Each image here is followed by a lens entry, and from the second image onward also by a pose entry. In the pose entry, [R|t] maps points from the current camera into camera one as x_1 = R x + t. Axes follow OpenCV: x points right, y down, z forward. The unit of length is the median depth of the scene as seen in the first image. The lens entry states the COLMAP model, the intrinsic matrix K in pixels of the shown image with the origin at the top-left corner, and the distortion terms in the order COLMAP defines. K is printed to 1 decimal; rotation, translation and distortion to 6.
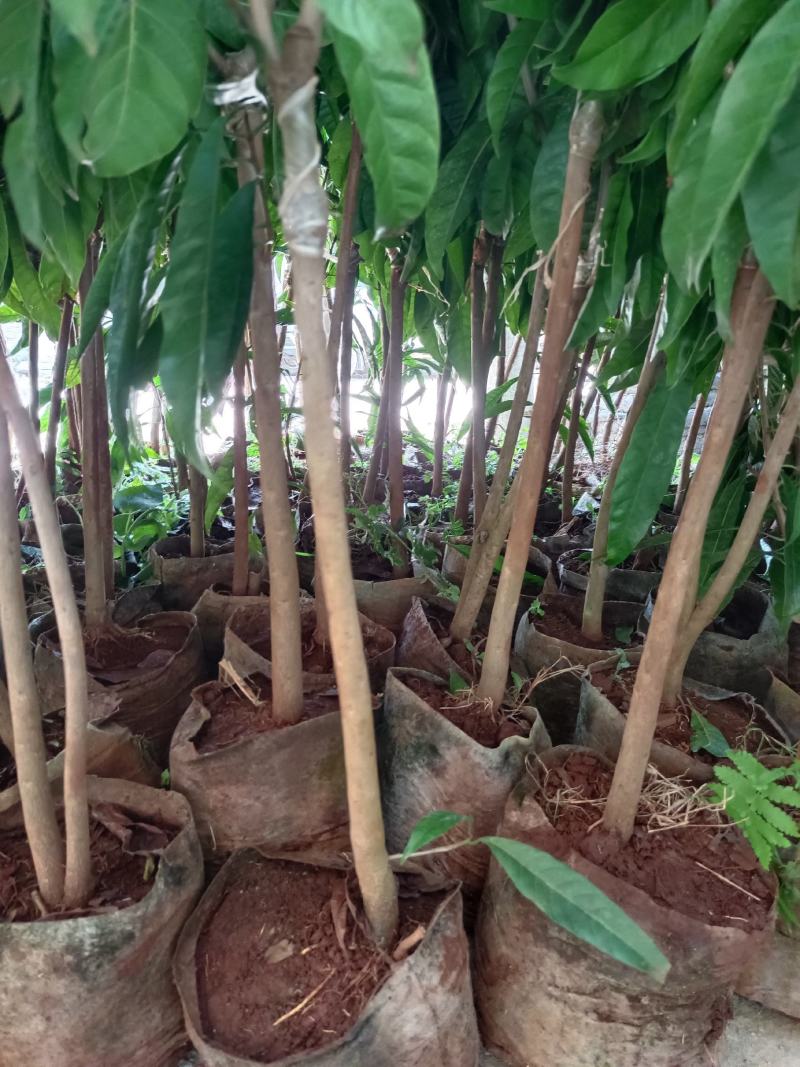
lens RADIAL K [[818.9, 0, 394.3], [0, 818.9, 535.5], [0, 0, 1]] dist [0.002066, -0.022997]
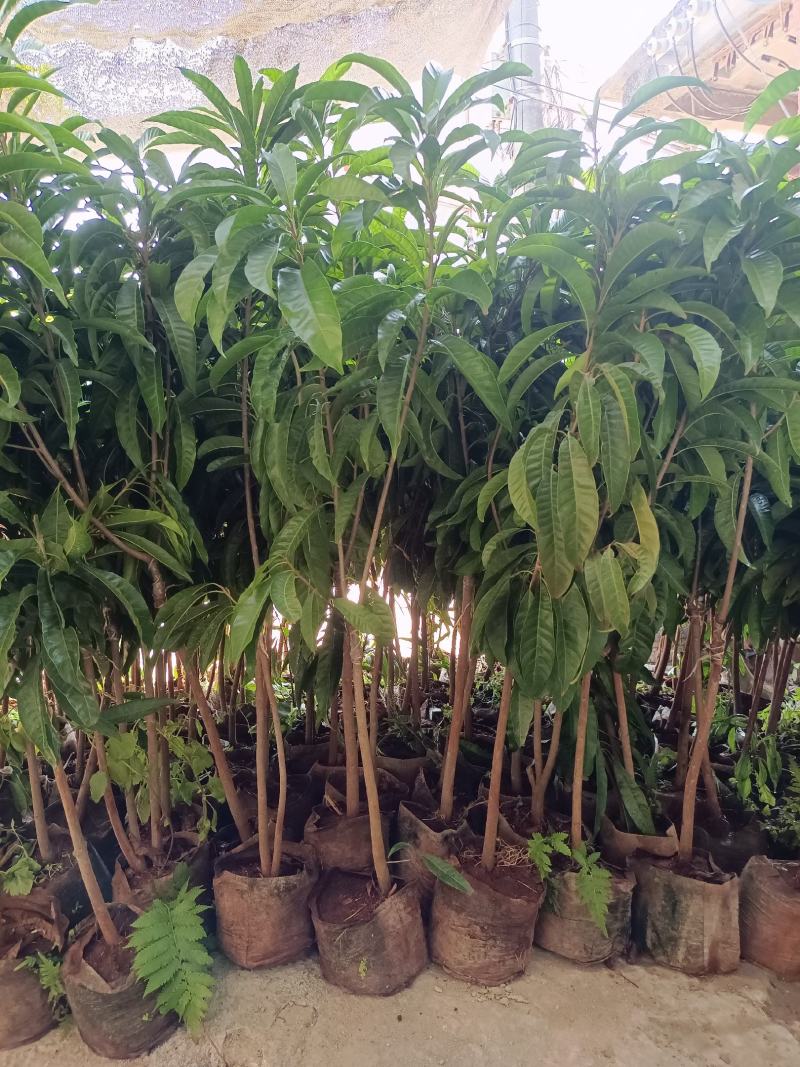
lens RADIAL K [[818.9, 0, 394.3], [0, 818.9, 535.5], [0, 0, 1]] dist [0.002066, -0.022997]
pose [[0.994539, -0.017641, -0.102868, 0.267665], [-0.003979, 0.978487, -0.206272, -0.098516], [0.104294, 0.205555, 0.973072, -1.585657]]
